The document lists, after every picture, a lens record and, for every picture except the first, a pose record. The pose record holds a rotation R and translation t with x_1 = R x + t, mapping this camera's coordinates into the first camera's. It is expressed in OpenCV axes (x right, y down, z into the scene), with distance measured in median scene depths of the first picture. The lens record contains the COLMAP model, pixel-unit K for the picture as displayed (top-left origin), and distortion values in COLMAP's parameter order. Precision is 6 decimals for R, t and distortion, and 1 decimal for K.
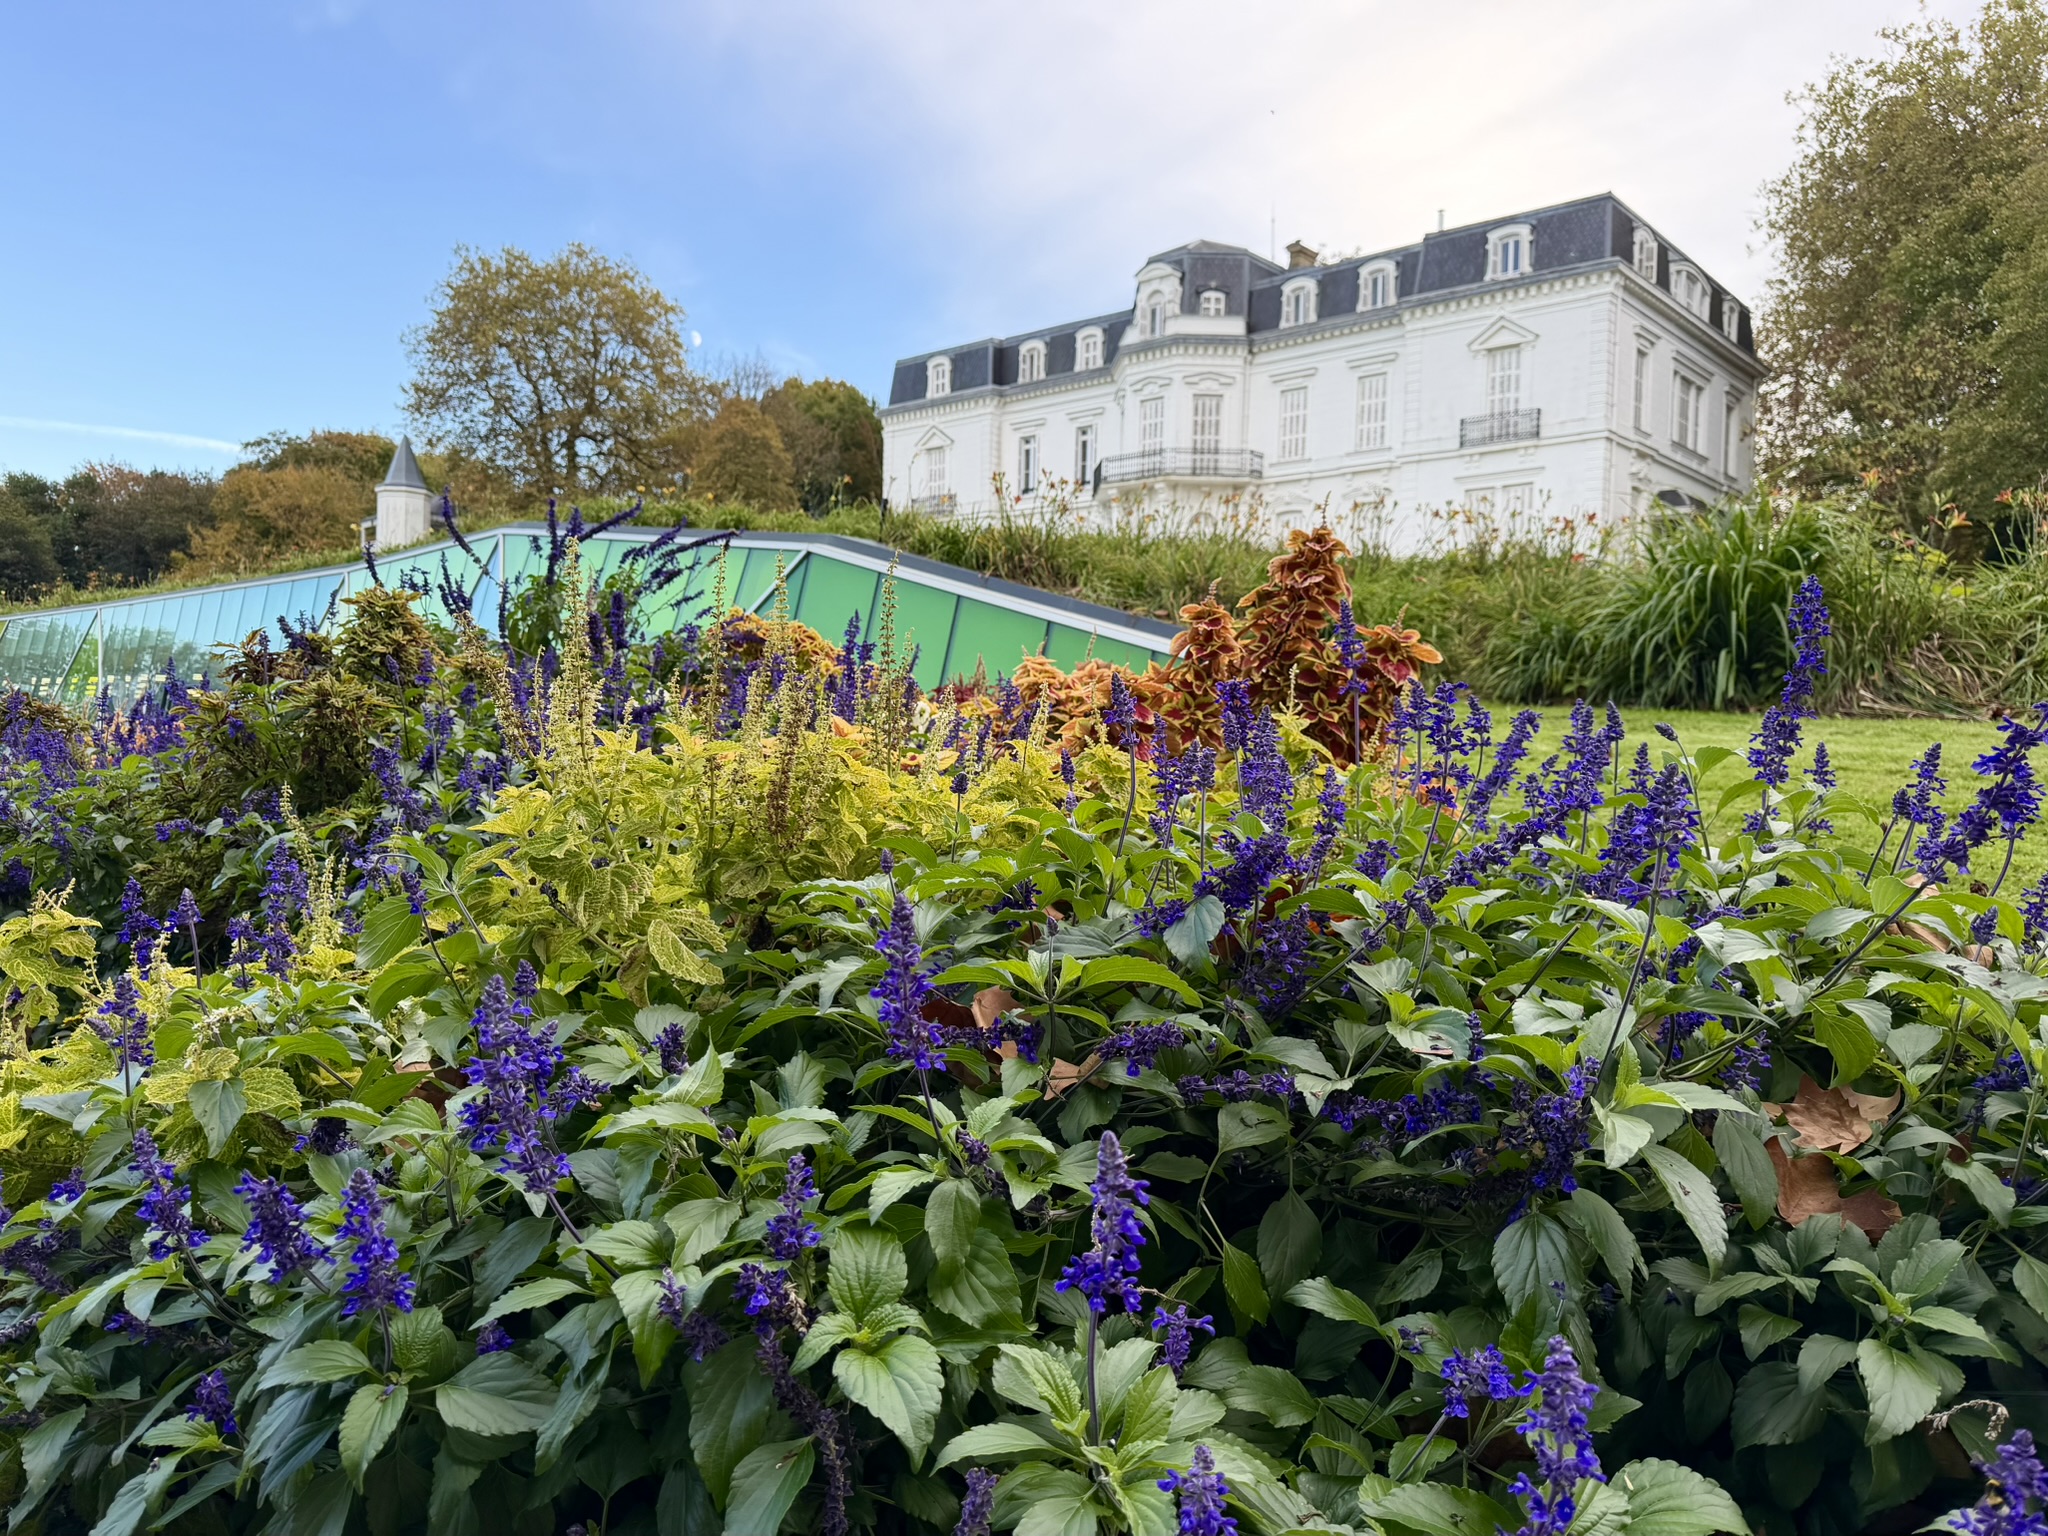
lens RADIAL K [[1360.0, 0, 1050.0], [0, 1360.0, 870.7], [0, 0, 1]] dist [0.105130, -0.136296]
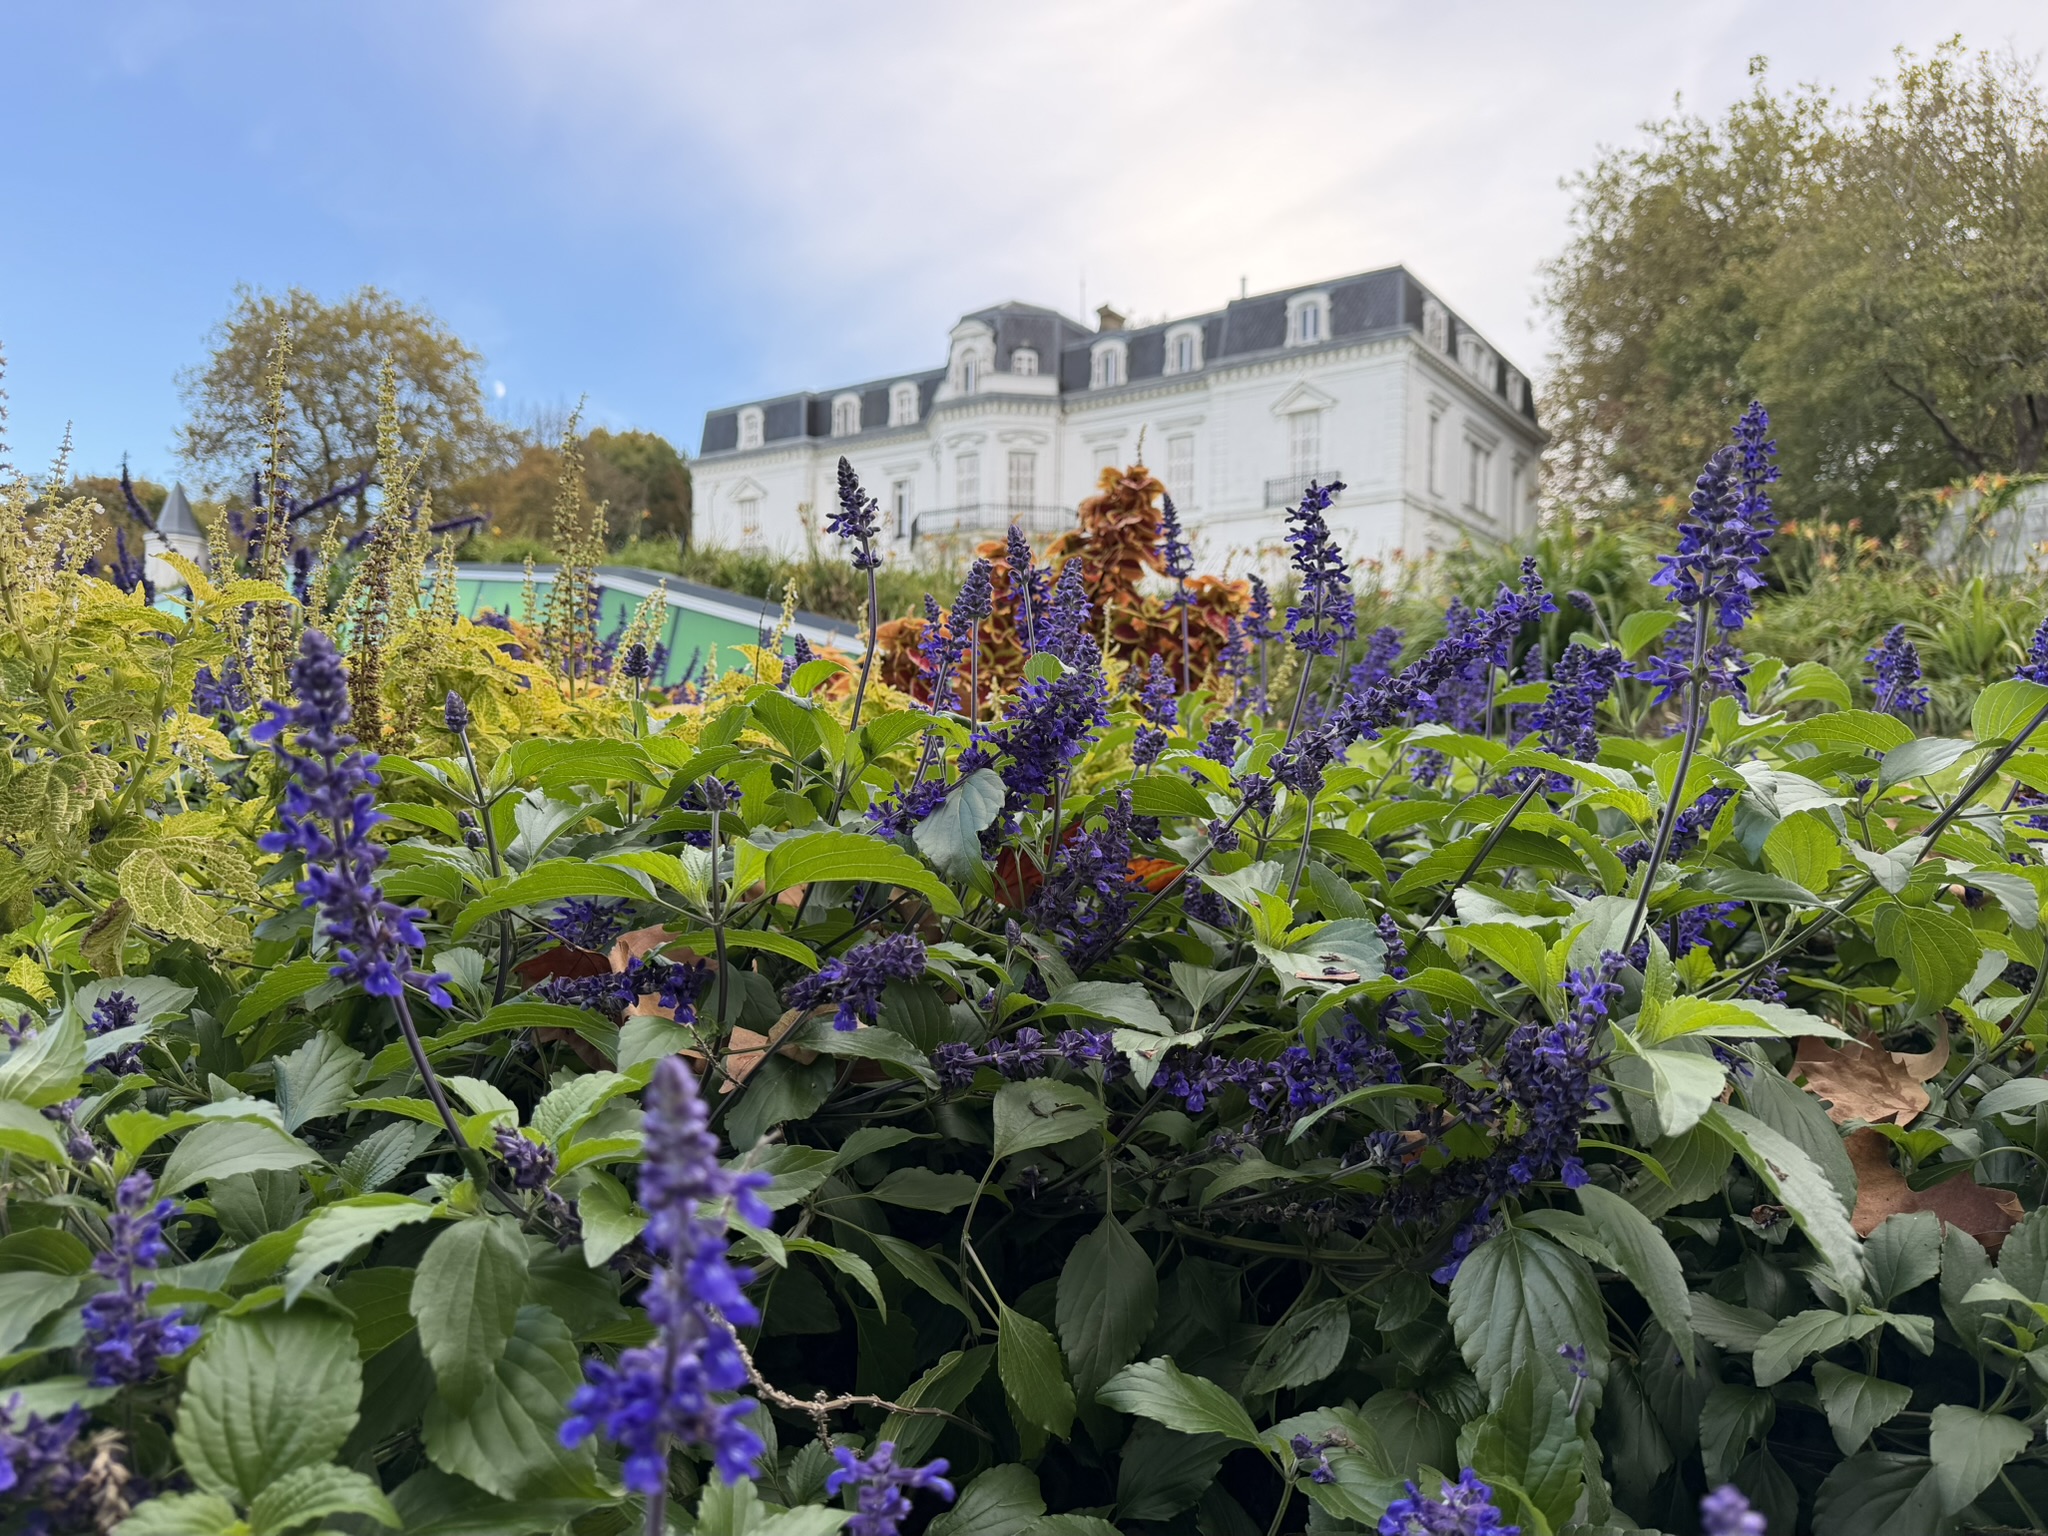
lens RADIAL K [[1360.0, 0, 1050.0], [0, 1360.0, 870.7], [0, 0, 1]] dist [0.105130, -0.136296]
pose [[0.991643, -0.008366, 0.128742, 0.029554], [0.014020, 0.998973, -0.043077, 0.043275], [-0.128249, 0.044522, 0.990742, 0.159049]]
